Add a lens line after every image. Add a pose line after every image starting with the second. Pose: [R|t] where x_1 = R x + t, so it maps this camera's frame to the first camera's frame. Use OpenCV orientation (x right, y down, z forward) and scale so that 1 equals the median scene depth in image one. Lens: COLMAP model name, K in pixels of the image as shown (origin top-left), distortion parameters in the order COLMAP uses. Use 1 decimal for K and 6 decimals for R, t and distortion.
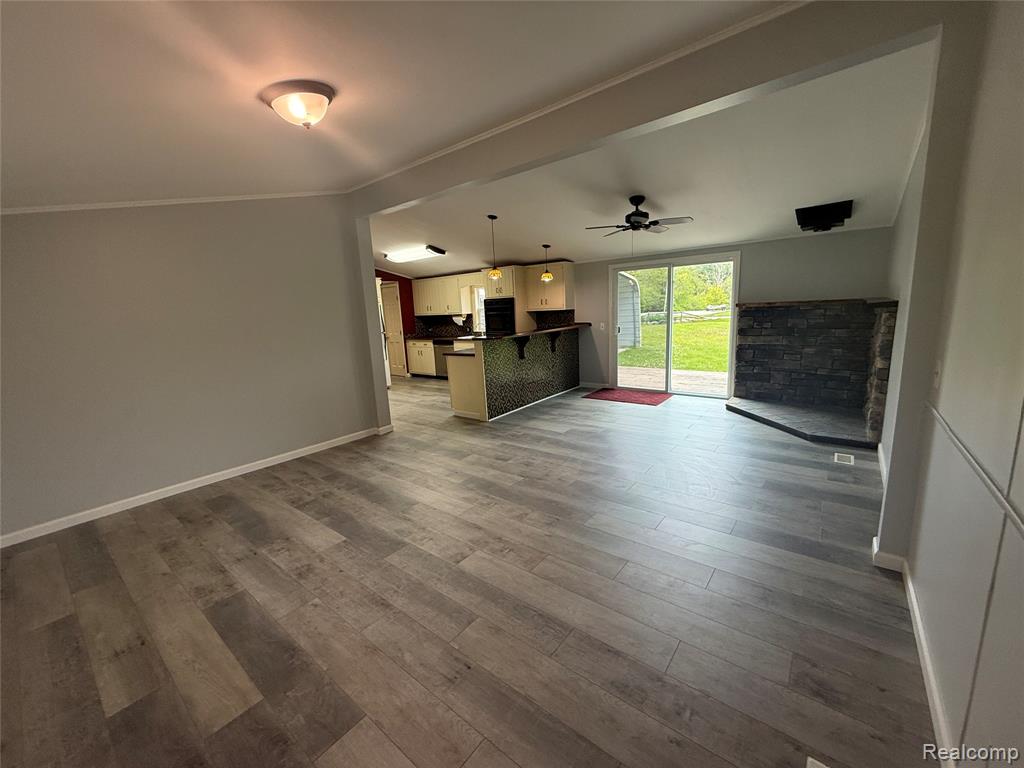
lens RADIAL K [[407.1, 0, 509.9], [0, 407.1, 382.8], [0, 0, 1]] dist [-0.000513, -0.000103]
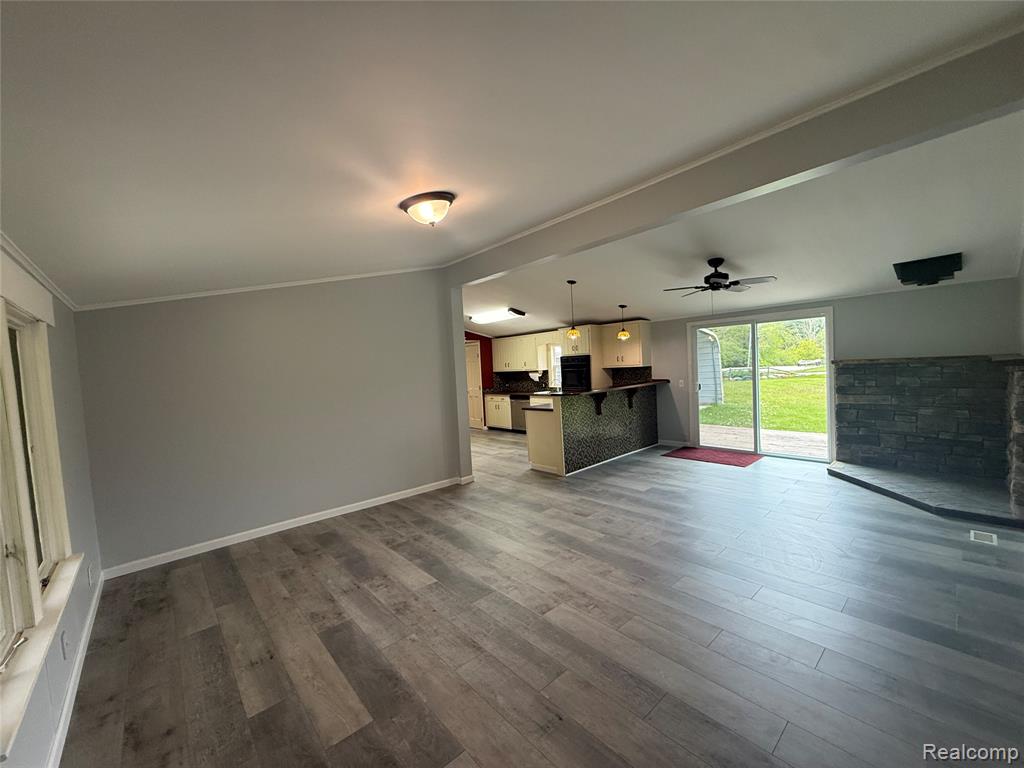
lens RADIAL K [[407.1, 0, 509.9], [0, 407.1, 382.8], [0, 0, 1]] dist [-0.000513, -0.000103]
pose [[0.985350, 0.006081, -0.170438, -0.022180], [-0.028782, 0.990959, -0.131039, 0.002186], [0.168100, 0.134024, 0.976617, -0.049118]]
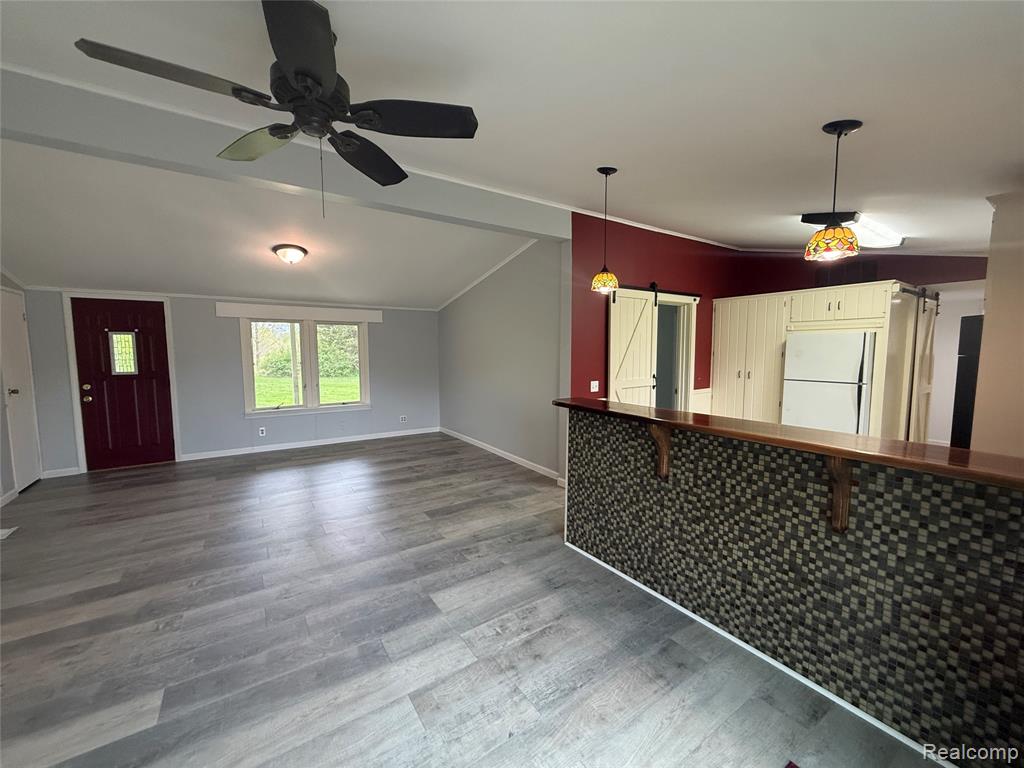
lens RADIAL K [[407.1, 0, 509.9], [0, 407.1, 382.8], [0, 0, 1]] dist [-0.000513, -0.000103]
pose [[-0.299811, 0.134111, -0.944525, 0.593043], [-0.160687, 0.968825, 0.188567, -0.270488], [0.940369, 0.208307, -0.268915, 1.270207]]
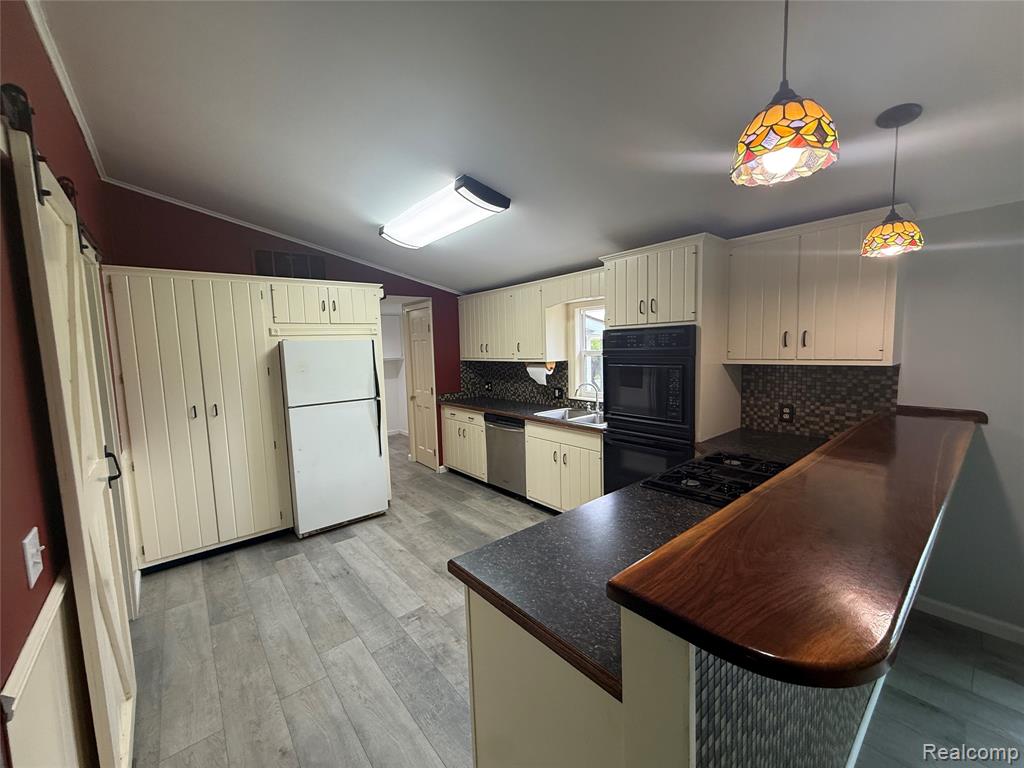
lens RADIAL K [[407.1, 0, 509.9], [0, 407.1, 382.8], [0, 0, 1]] dist [-0.000513, -0.000103]
pose [[0.978859, 0.039076, -0.200769, -0.120680], [-0.056855, 0.994879, -0.083568, -0.196943], [0.196475, 0.093216, 0.976068, 1.020666]]
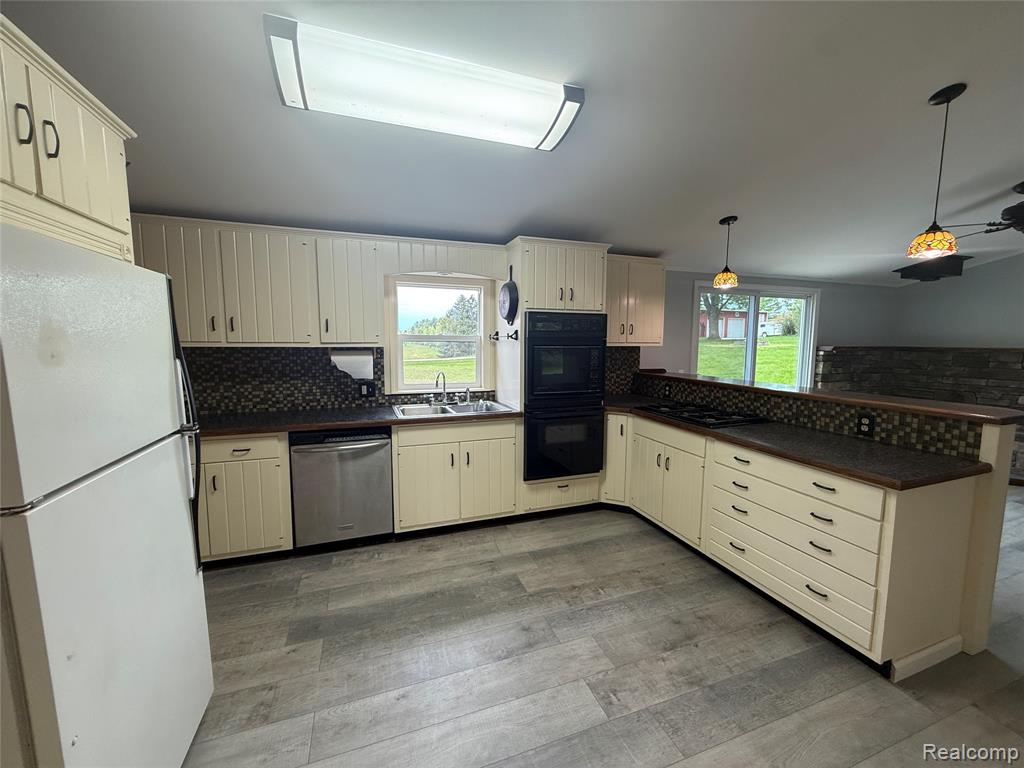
lens RADIAL K [[406.3, 0, 510.2], [0, 406.3, 383.4], [0, 0, 1]] dist [-0.000876, 0.000044]
pose [[0.524274, -0.036626, 0.850762, -0.691232], [0.127835, 0.991138, -0.036108, -0.211608], [-0.841900, 0.127688, 0.524310, 1.389960]]
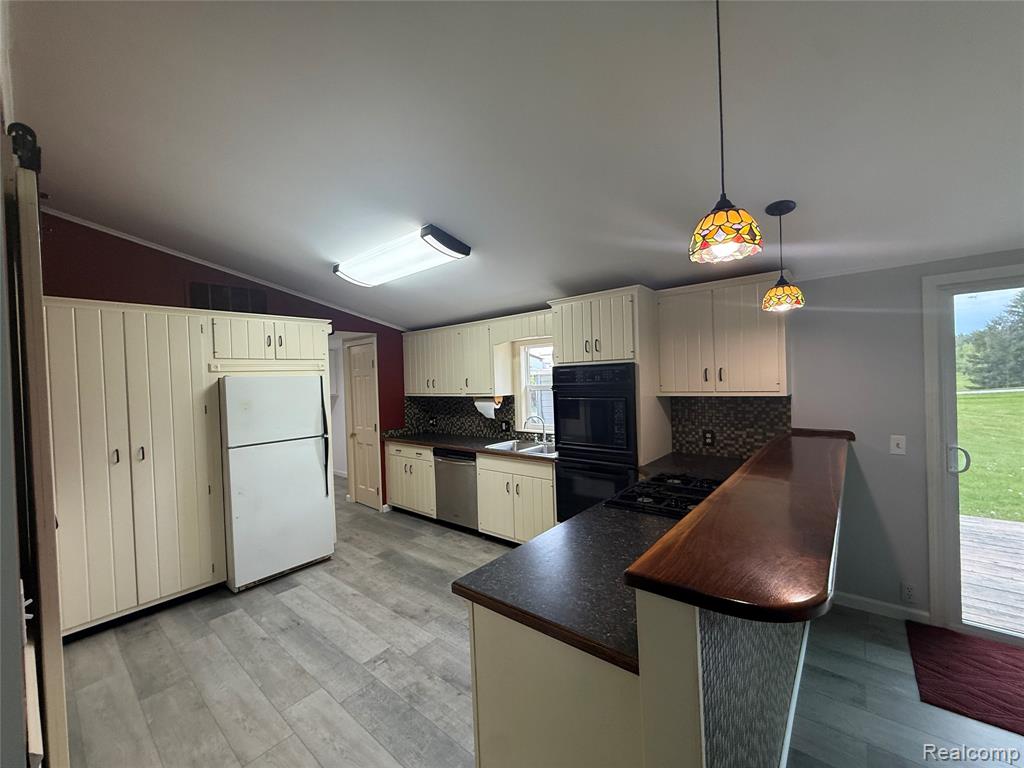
lens RADIAL K [[407.1, 0, 509.9], [0, 407.1, 382.8], [0, 0, 1]] dist [-0.000513, -0.000103]
pose [[0.999554, 0.016436, -0.024918, -0.166722], [-0.020556, 0.984293, -0.175340, -0.189003], [0.021645, 0.175774, 0.984193, 0.977301]]
